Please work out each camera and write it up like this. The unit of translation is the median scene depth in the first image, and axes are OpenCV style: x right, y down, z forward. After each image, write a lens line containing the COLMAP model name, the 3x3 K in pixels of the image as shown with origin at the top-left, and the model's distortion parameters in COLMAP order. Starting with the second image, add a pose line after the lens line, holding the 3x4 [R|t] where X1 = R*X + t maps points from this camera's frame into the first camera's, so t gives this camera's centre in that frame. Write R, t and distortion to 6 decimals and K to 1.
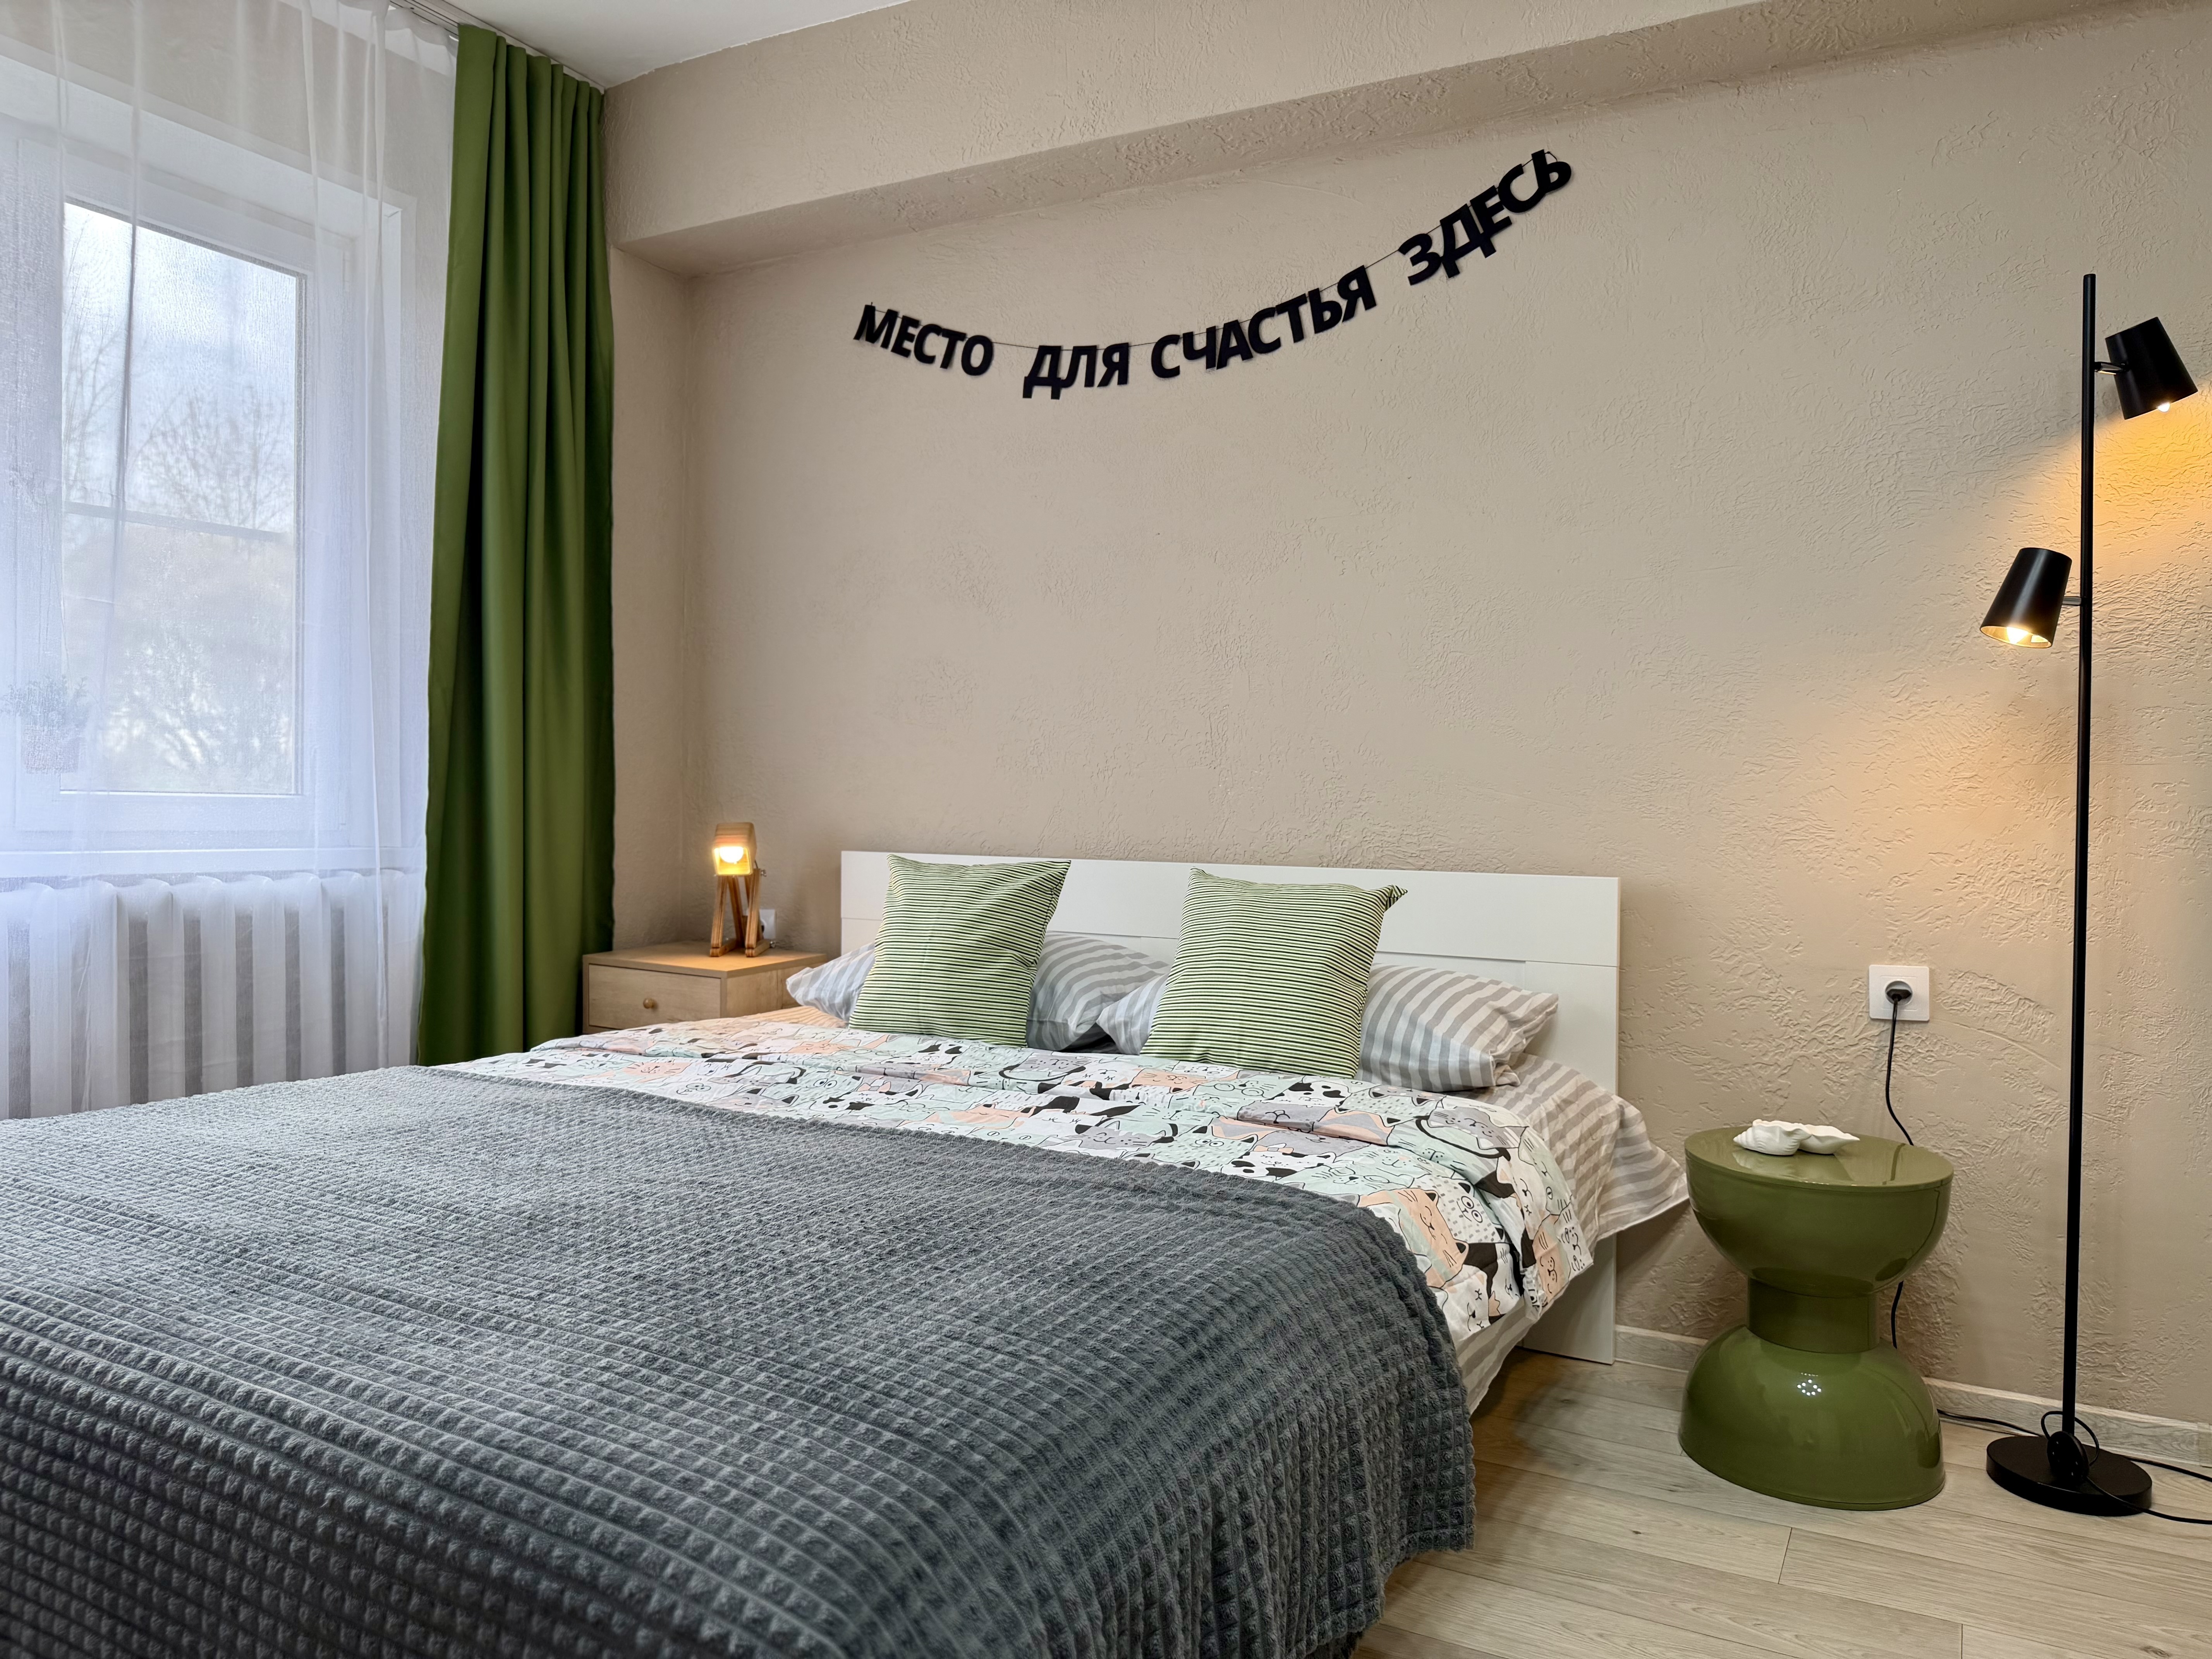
lens RADIAL K [[1569.7, 0, 1097.8], [0, 1569.7, 812.7], [0, 0, 1]] dist [0.053034, -0.071626]
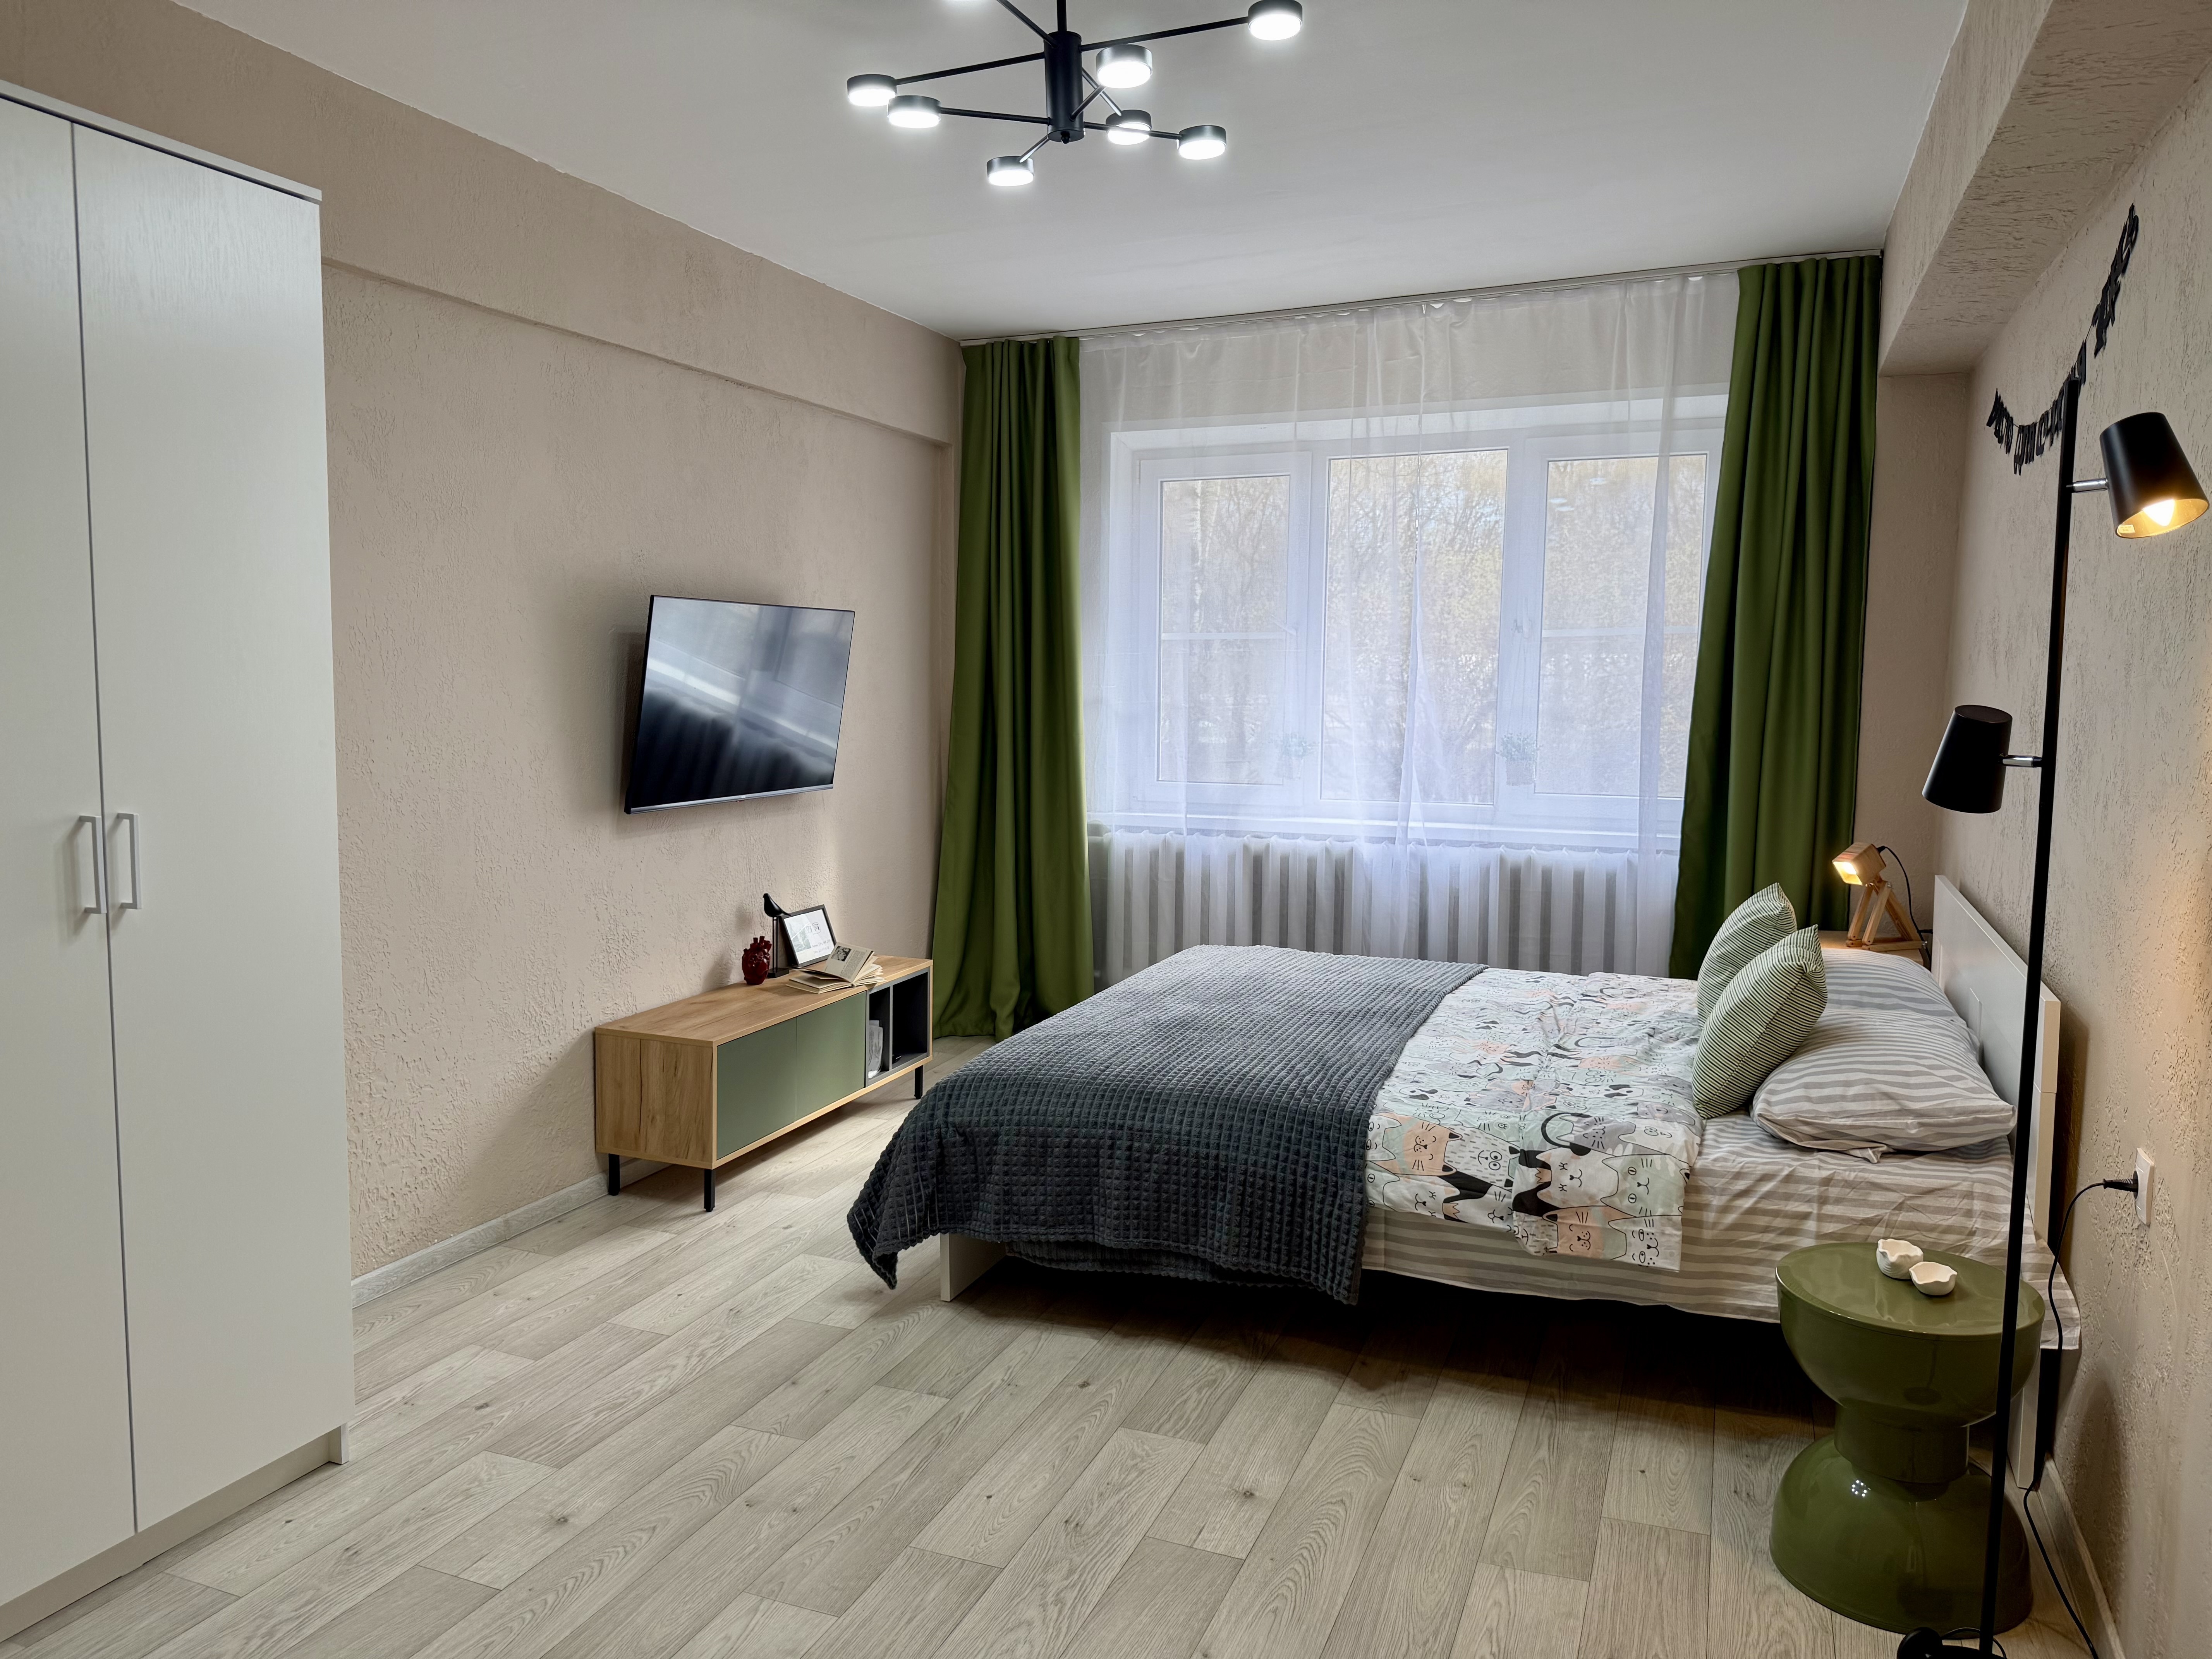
lens RADIAL K [[1569.7, 0, 1104.9], [0, 1569.7, 841.2], [0, 0, 1]] dist [0.053034, -0.071626]
pose [[0.106224, 0.094522, -0.989839, 1.430980], [-0.000165, 0.995473, 0.095042, -0.172196], [0.994342, -0.009932, 0.105759, 0.396435]]
